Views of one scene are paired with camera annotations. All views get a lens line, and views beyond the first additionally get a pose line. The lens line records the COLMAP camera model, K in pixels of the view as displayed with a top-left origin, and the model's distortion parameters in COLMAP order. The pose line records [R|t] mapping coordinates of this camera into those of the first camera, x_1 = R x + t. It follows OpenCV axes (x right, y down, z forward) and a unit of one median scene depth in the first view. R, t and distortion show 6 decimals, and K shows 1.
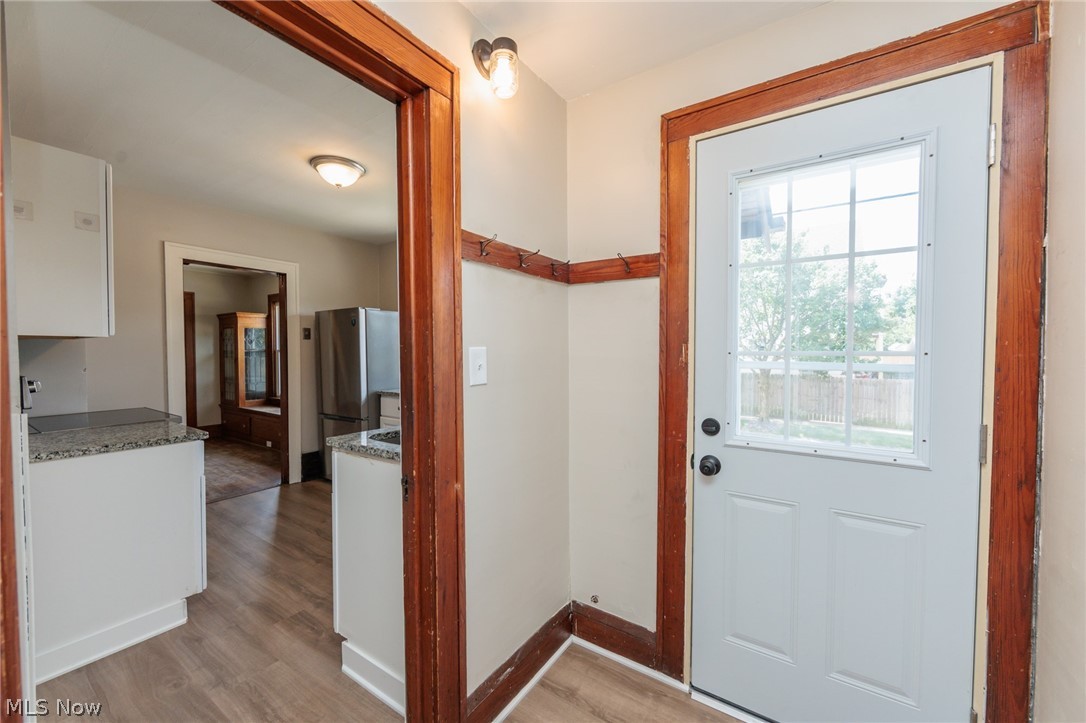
lens RADIAL K [[423.7, 0, 546.8], [0, 423.7, 361.4], [0, 0, 1]] dist [-0.002664, -0.000207]
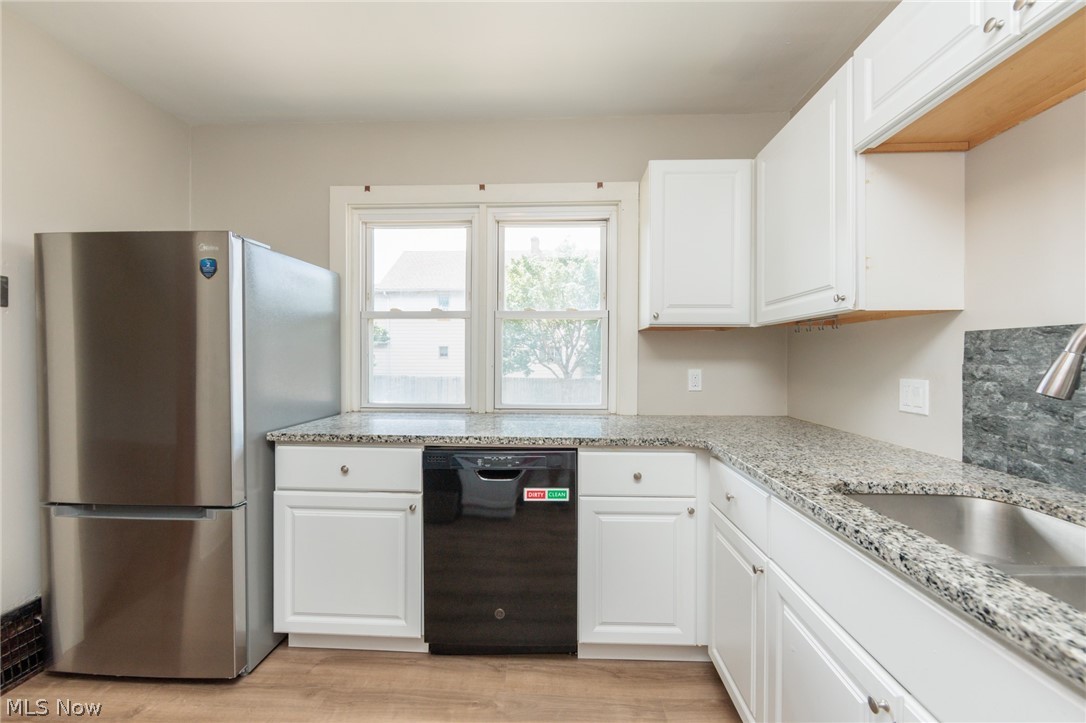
lens RADIAL K [[423.7, 0, 546.8], [0, 423.7, 361.4], [0, 0, 1]] dist [-0.002664, -0.000207]
pose [[0.851208, 0.002715, 0.524821, -0.265091], [0.005506, 0.999885, -0.014103, 0.002540], [-0.524800, 0.014894, 0.851096, 0.332135]]
